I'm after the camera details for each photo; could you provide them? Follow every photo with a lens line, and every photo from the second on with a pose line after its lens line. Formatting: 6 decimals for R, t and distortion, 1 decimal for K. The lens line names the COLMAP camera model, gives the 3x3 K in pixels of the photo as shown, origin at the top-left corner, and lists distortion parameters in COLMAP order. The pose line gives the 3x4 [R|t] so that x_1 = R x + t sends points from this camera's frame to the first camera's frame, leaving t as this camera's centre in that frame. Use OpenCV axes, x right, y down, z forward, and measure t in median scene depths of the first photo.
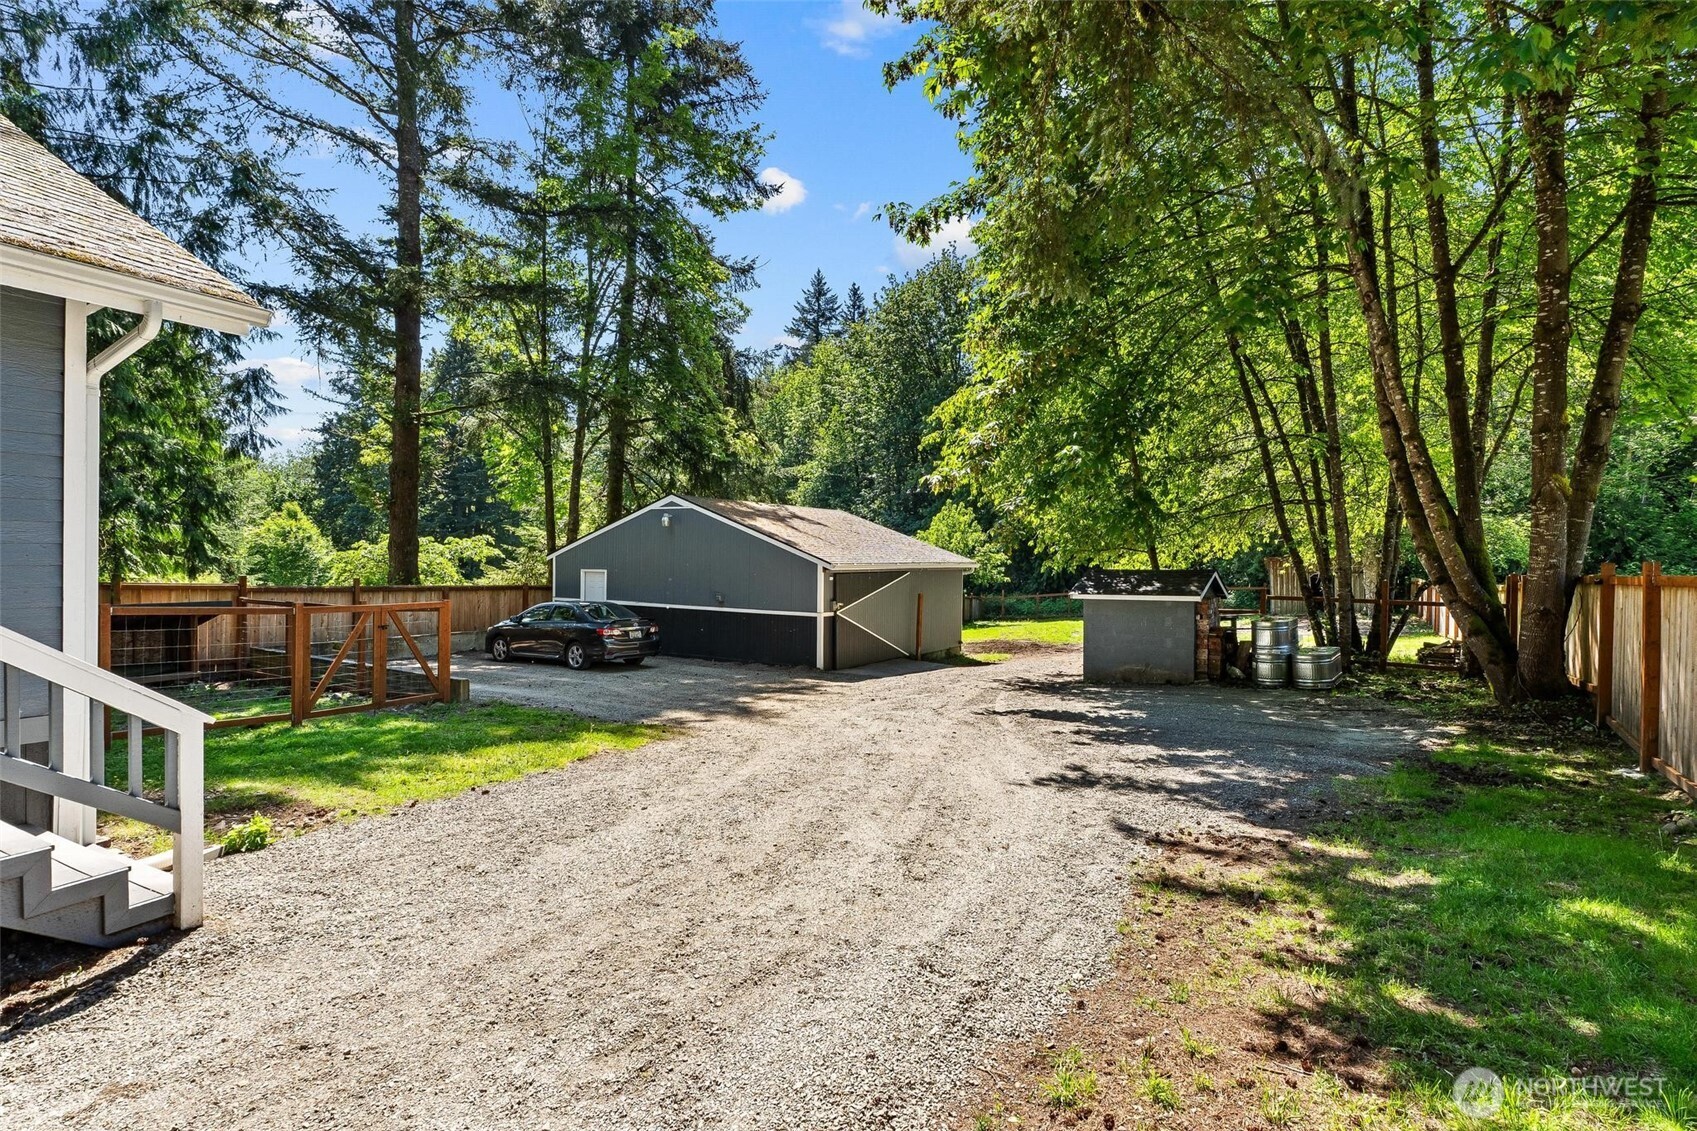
lens RADIAL K [[814.7, 0, 850.4], [0, 814.7, 564.9], [0, 0, 1]] dist [0.002327, -0.000074]
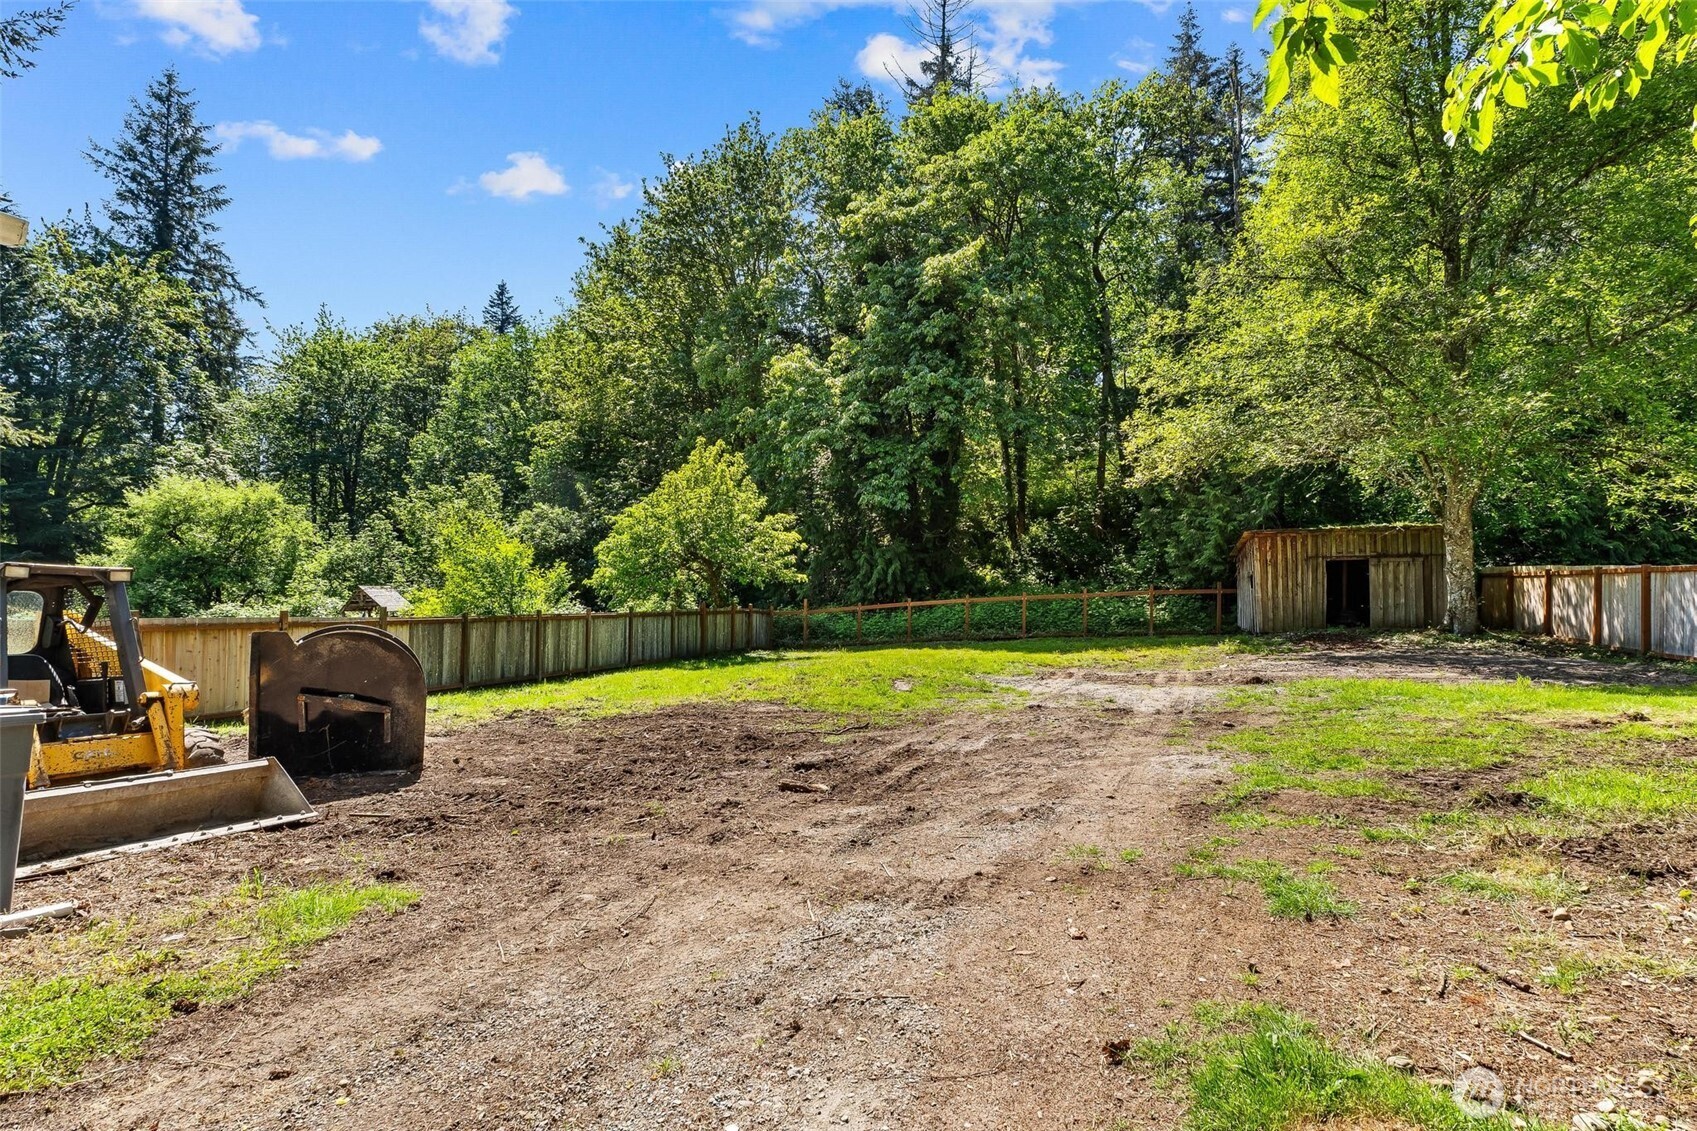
lens RADIAL K [[814.7, 0, 848.2], [0, 814.7, 570.6], [0, 0, 1]] dist [0.002327, -0.000074]
pose [[0.986972, -0.002882, 0.160864, 0.128877], [0.006970, 0.999667, -0.024853, 0.026170], [-0.160739, 0.025651, 0.986664, 0.425842]]
